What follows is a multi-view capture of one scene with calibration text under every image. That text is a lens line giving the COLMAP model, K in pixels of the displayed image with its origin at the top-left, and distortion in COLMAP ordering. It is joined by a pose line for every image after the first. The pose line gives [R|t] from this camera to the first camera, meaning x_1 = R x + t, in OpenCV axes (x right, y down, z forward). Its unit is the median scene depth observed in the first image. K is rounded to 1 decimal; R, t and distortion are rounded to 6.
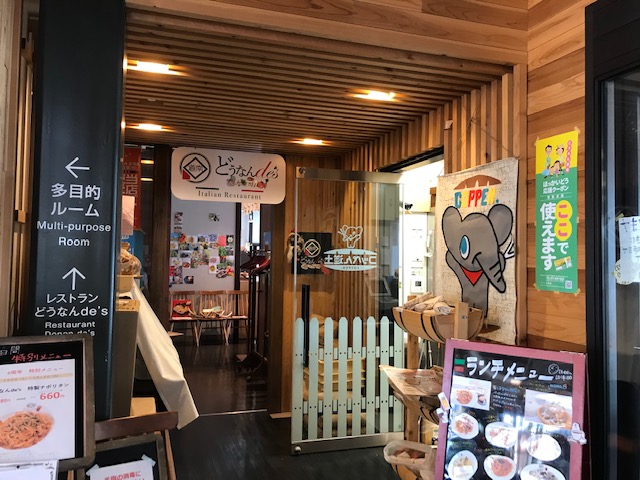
lens RADIAL K [[525.0, 0, 318.4], [0, 525.0, 230.4], [0, 0, 1]] dist [0.000201, -0.007288]
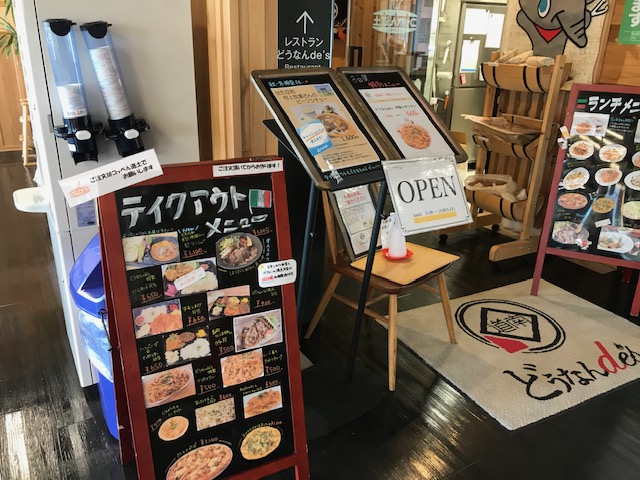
lens RADIAL K [[525.0, 0, 318.4], [0, 525.0, 230.4], [0, 0, 1]] dist [0.000201, -0.007288]
pose [[0.976952, -0.066060, 0.202981, -0.655868], [-0.020388, 0.917684, 0.396788, 0.054369], [-0.212484, -0.391782, 0.895186, -0.110043]]
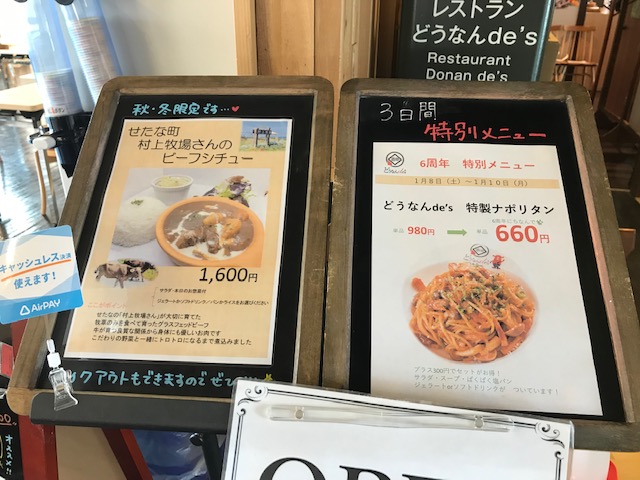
lens RADIAL K [[525.0, 0, 318.4], [0, 525.0, 230.4], [0, 0, 1]] dist [0.000201, -0.007288]
pose [[0.863793, 0.209428, -0.458260, -0.301455], [0.026762, 0.889167, 0.456800, 0.077510], [0.503136, -0.406844, 0.762451, 0.396376]]
